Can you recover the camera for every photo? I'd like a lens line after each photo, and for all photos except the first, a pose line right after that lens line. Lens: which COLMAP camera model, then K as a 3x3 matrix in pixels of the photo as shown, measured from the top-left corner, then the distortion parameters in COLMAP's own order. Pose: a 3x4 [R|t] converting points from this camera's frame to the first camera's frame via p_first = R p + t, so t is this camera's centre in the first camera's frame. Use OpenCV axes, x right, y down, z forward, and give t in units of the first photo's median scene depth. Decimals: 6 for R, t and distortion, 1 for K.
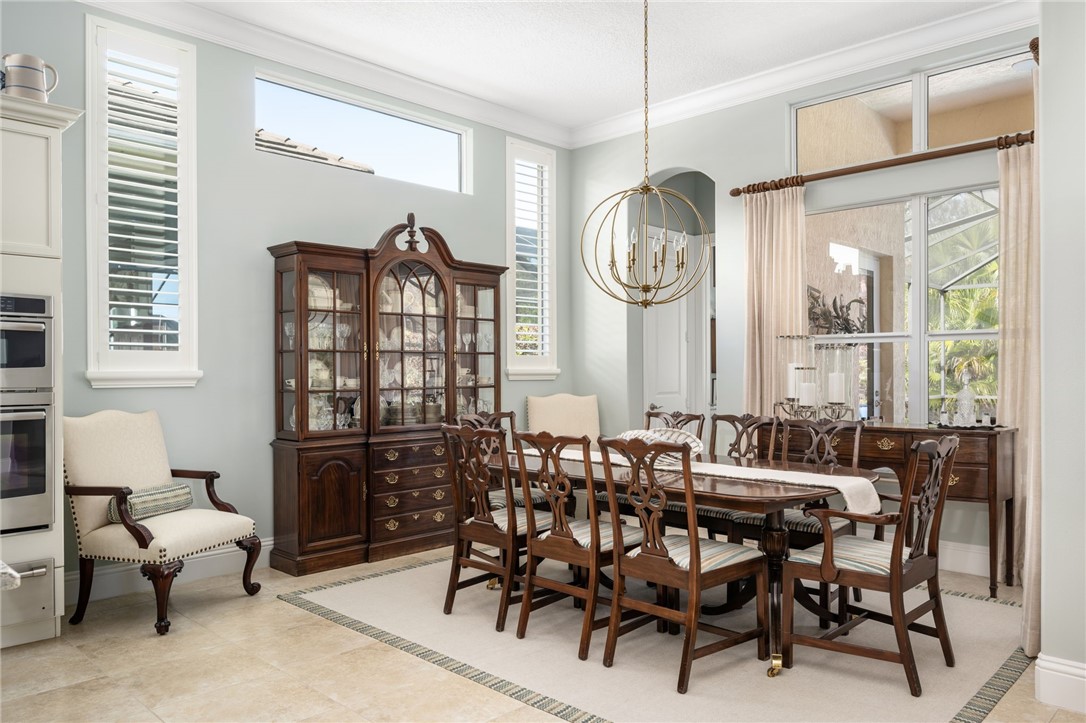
lens RADIAL K [[764.1, 0, 606.2], [0, 764.1, 370.7], [0, 0, 1]] dist [-0.004528, -0.000582]
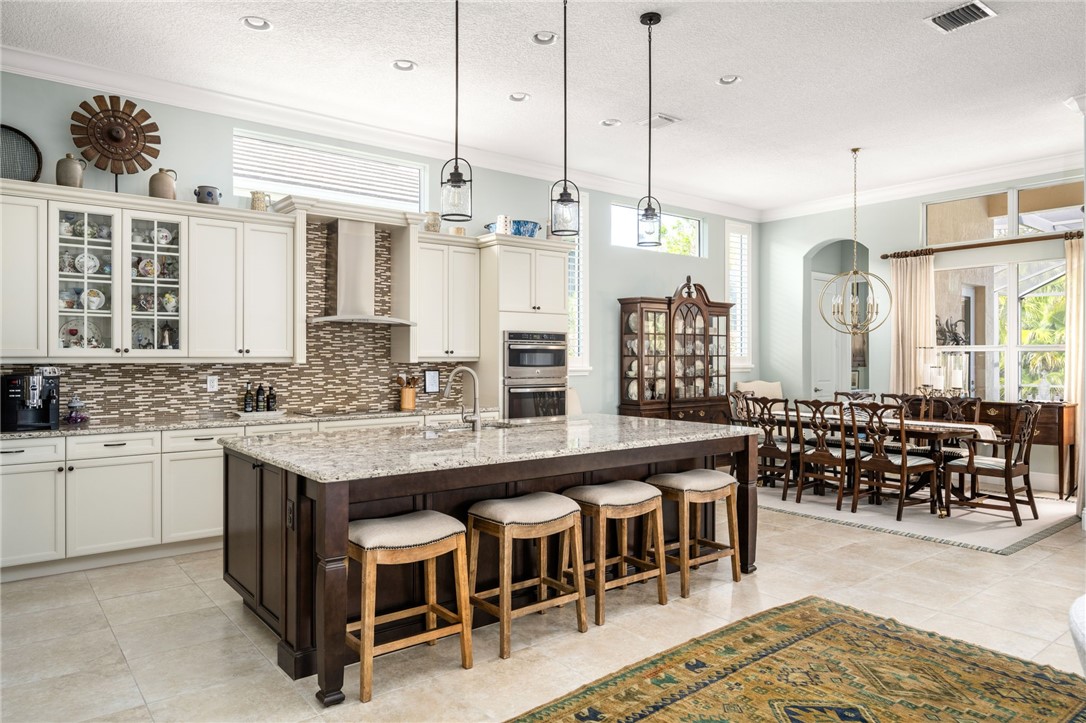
lens RADIAL K [[698.6, 0, 543.6], [0, 698.6, 357.9], [0, 0, 1]] dist [-0.001910, 0.000264]
pose [[0.984659, 0.004327, -0.174437, -0.316681], [-0.004544, 0.999989, -0.000848, -0.017946], [0.174431, 0.001628, 0.984668, -0.646199]]
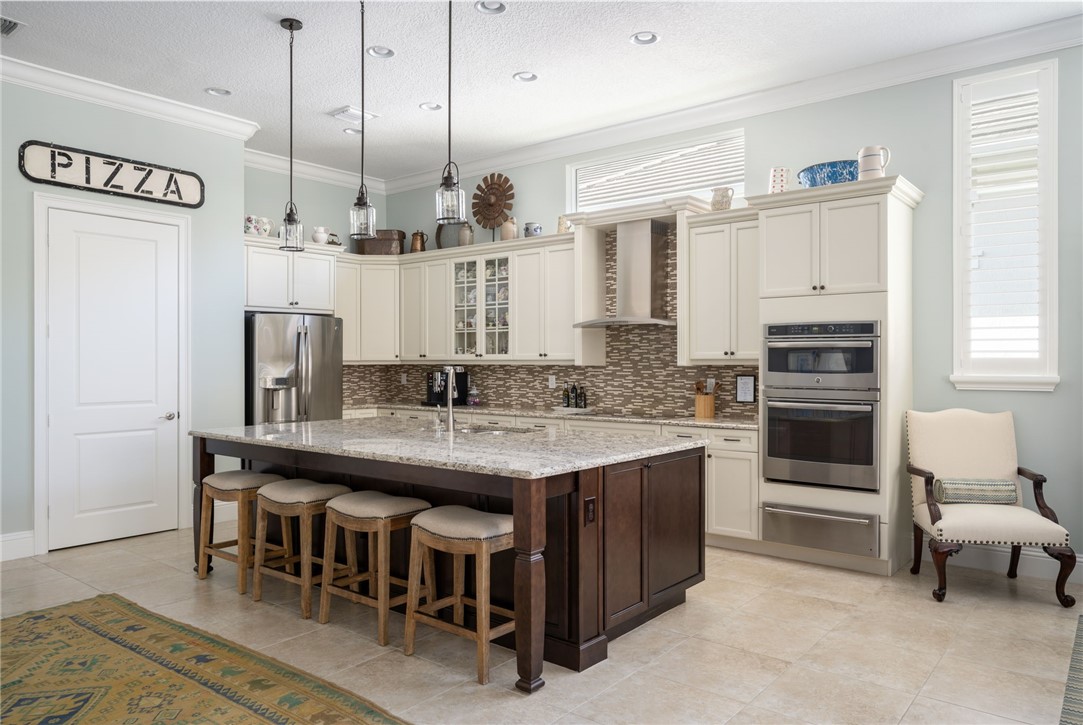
lens RADIAL K [[738.7, 0, 541.5], [0, 738.7, 362.5], [0, 0, 1]] dist [-0.001585, -0.004224]
pose [[0.055997, 0.006185, -0.998412, 0.378654], [-0.001337, 0.999980, 0.006119, -0.021486], [0.998430, 0.000992, 0.056004, 0.233290]]
